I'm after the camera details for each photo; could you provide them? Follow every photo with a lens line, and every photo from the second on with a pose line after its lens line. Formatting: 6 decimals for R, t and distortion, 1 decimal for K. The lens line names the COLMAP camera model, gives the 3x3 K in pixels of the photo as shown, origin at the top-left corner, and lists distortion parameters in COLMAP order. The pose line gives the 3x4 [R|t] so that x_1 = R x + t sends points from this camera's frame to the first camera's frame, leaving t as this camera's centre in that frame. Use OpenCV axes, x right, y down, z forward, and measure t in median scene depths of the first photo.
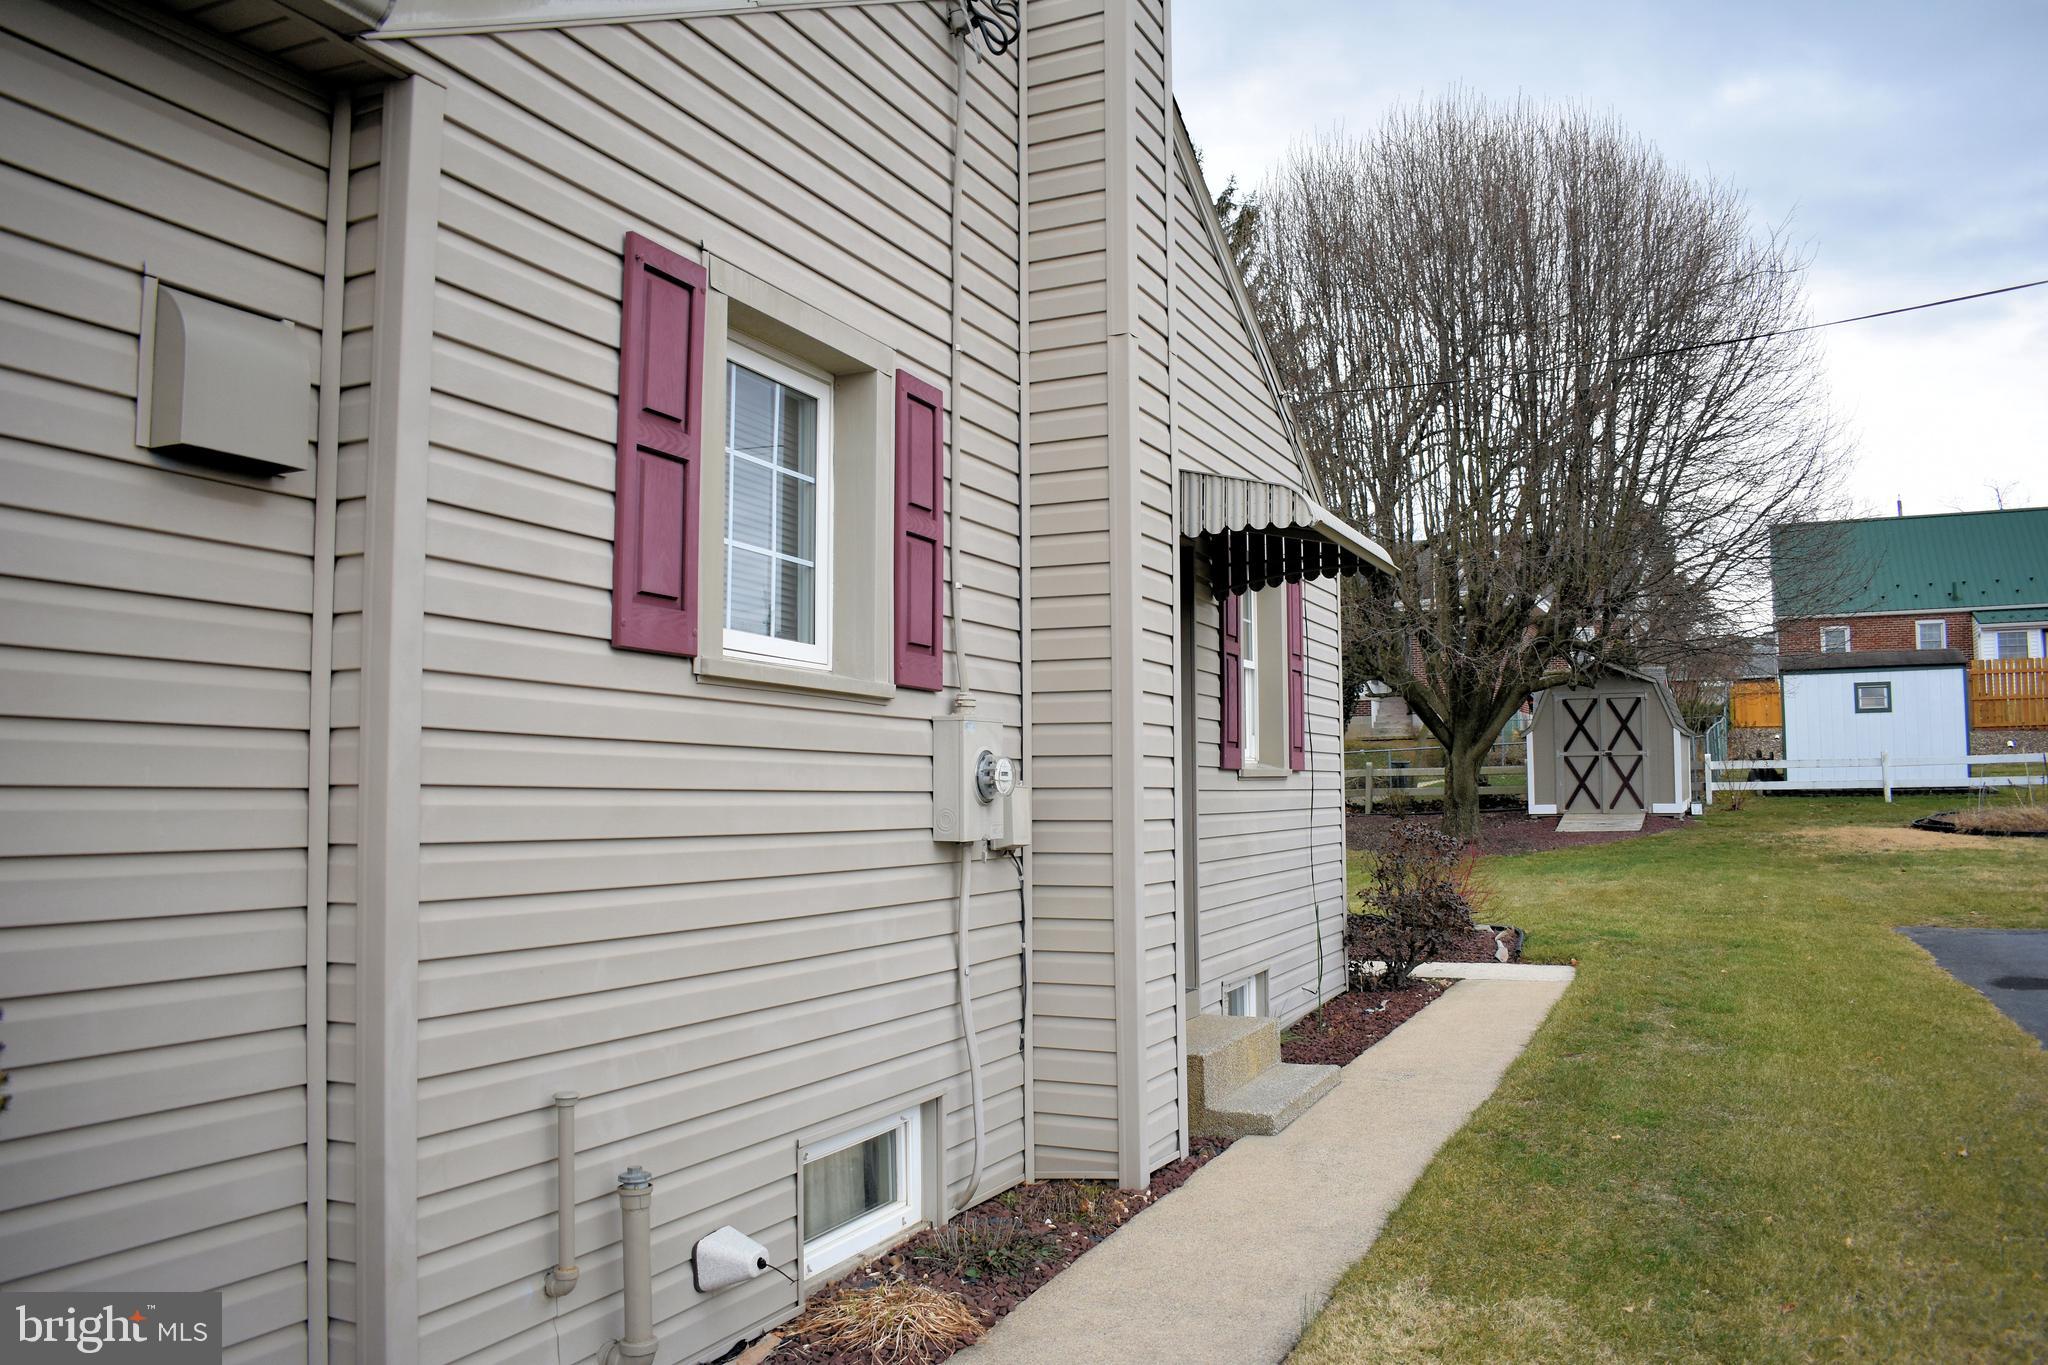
lens RADIAL K [[1608.3, 0, 1020.3], [0, 1608.3, 677.7], [0, 0, 1]] dist [-0.085460, 0.008368]
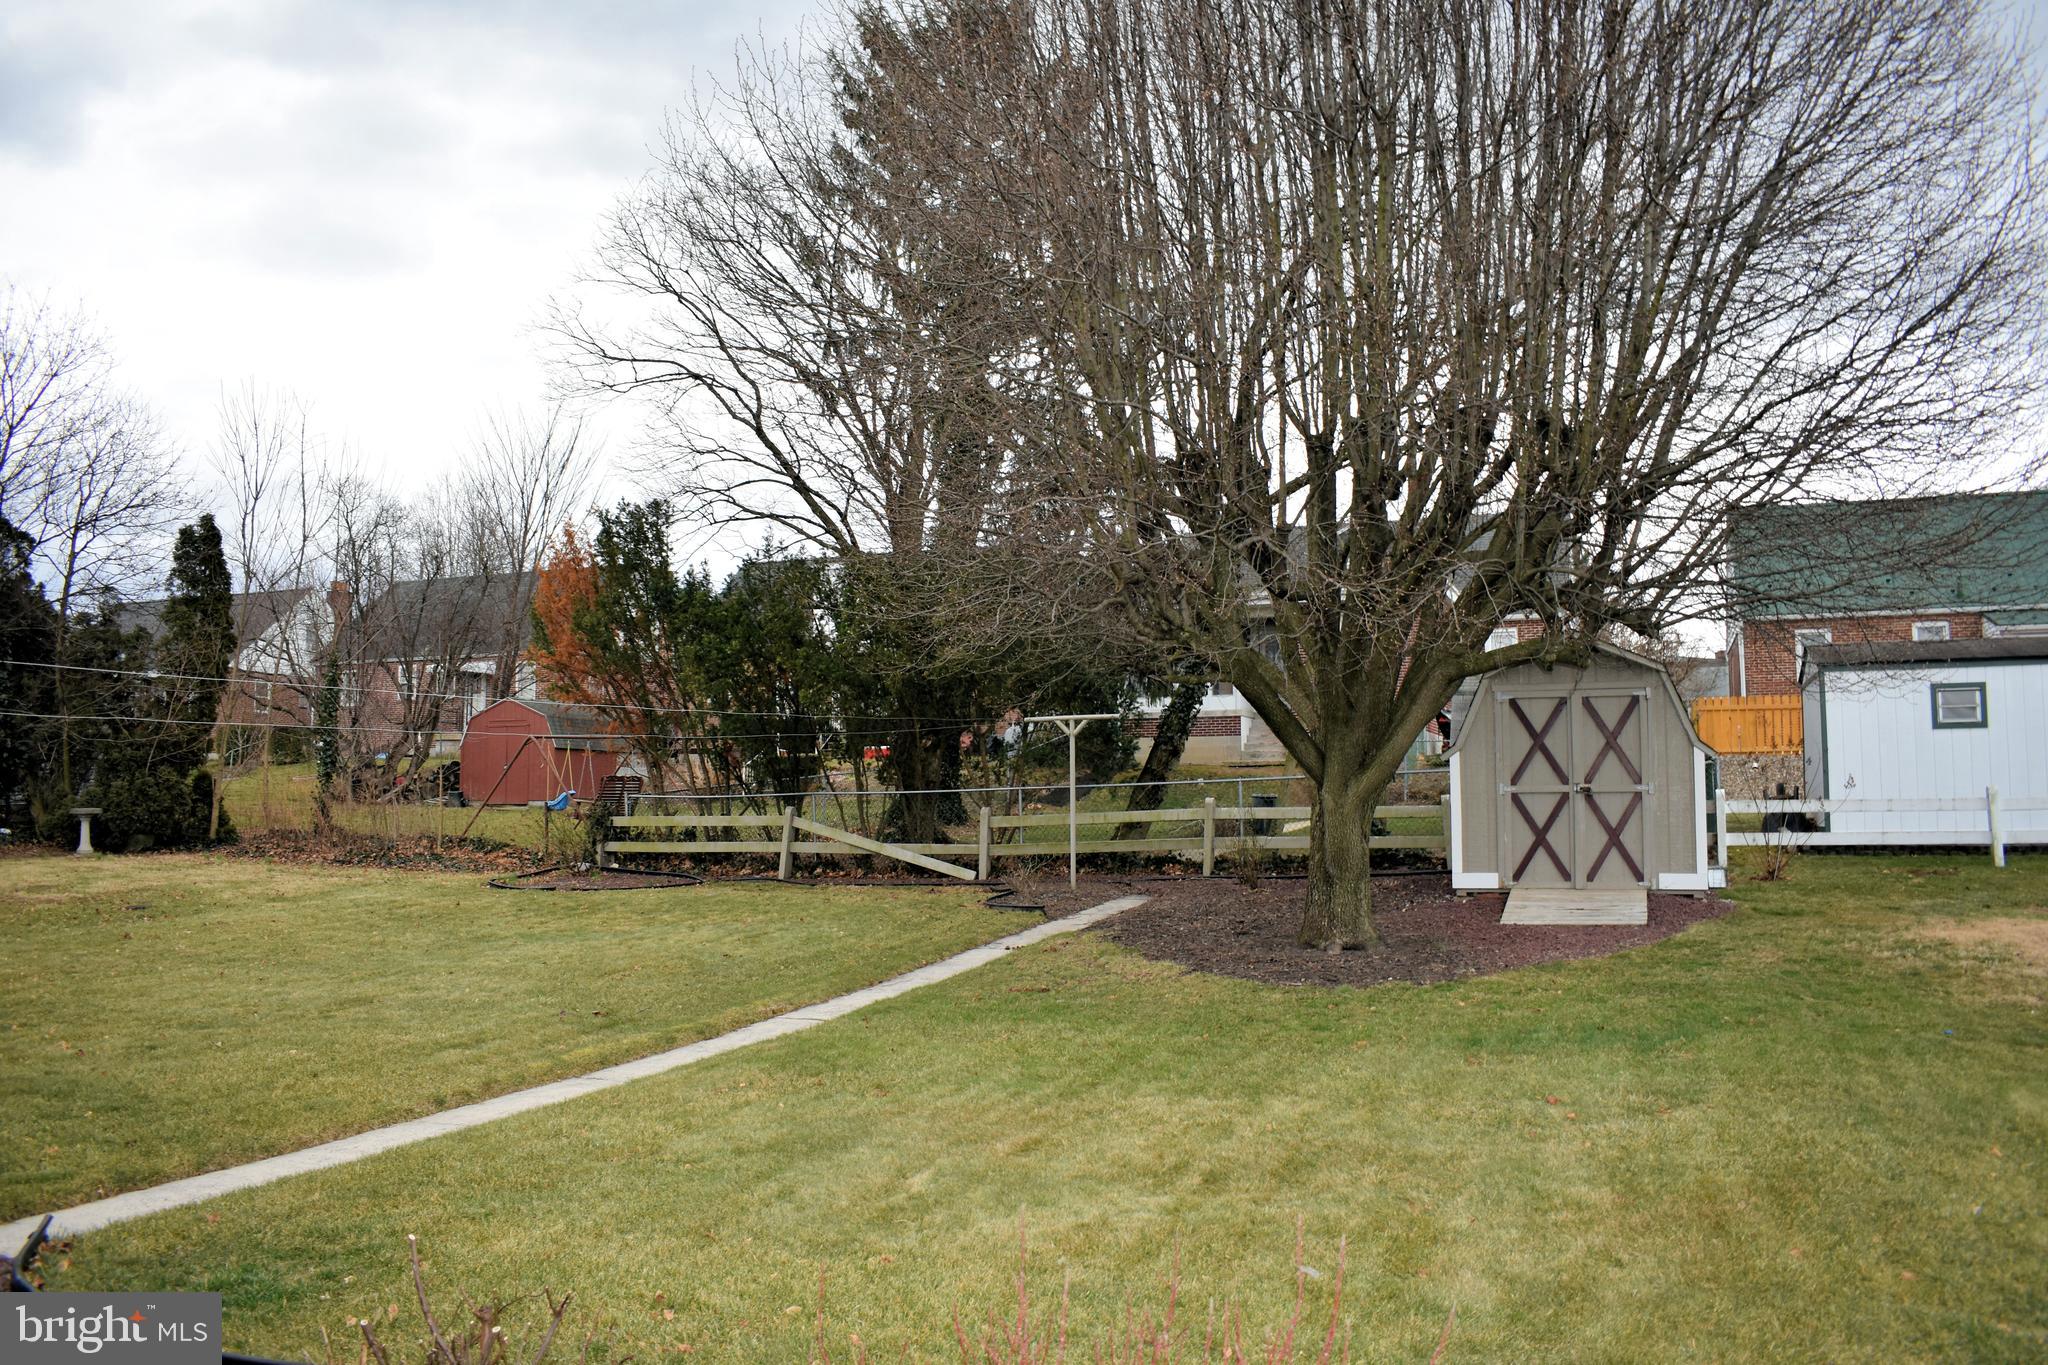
lens RADIAL K [[1608.3, 0, 1026.6], [0, 1608.3, 686.5], [0, 0, 1]] dist [-0.085460, 0.008368]
pose [[0.997832, 0.011603, 0.064774, 0.117546], [-0.010916, 0.999881, -0.010941, 0.017435], [-0.064893, 0.010210, 0.997840, 0.404195]]
